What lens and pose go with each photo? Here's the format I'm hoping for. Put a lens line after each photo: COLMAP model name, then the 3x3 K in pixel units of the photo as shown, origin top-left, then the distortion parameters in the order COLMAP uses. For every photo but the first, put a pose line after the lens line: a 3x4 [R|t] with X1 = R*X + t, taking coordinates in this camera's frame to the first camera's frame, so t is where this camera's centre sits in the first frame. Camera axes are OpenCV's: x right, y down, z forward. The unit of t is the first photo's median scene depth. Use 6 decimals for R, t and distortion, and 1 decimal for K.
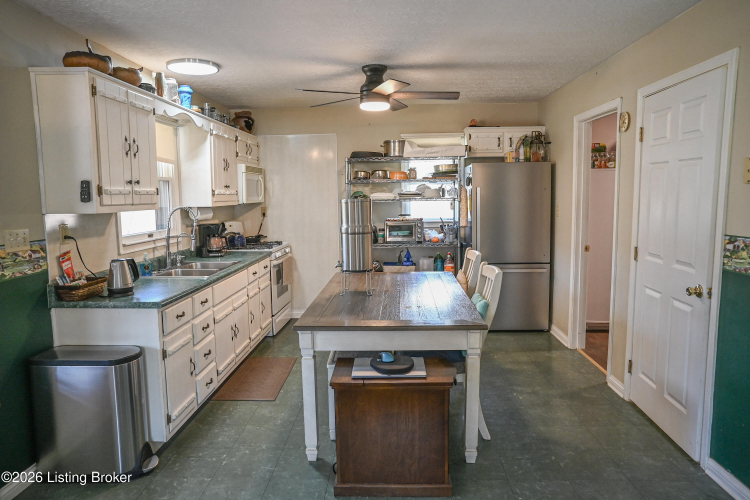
lens RADIAL K [[502.2, 0, 375.0], [0, 502.2, 250.0], [0, 0, 1]] dist [-0.106580, 0.098693]
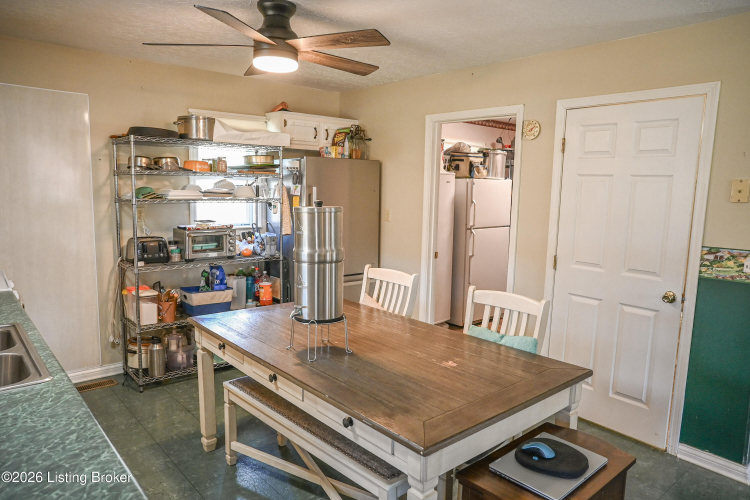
lens RADIAL K [[502.2, 0, 375.0], [0, 502.2, 250.0], [0, 0, 1]] dist [-0.106580, 0.098693]
pose [[0.721286, -0.054727, 0.690472, -0.418690], [0.044140, 0.998479, 0.033030, -0.064352], [-0.691230, 0.006653, 0.722605, 0.488276]]
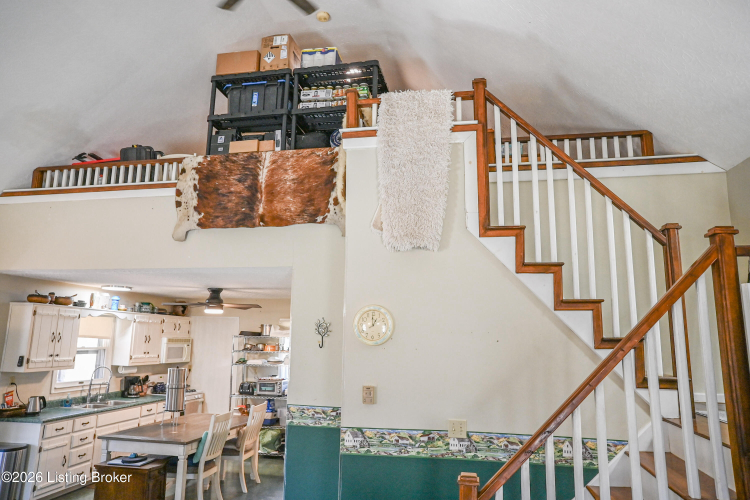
lens RADIAL K [[502.2, 0, 375.0], [0, 502.2, 250.0], [0, 0, 1]] dist [-0.106580, 0.098693]
pose [[0.987374, -0.001656, -0.158400, 0.909589], [-0.043689, 0.958317, -0.282347, -0.040885], [0.152265, 0.285702, 0.946145, -0.640286]]
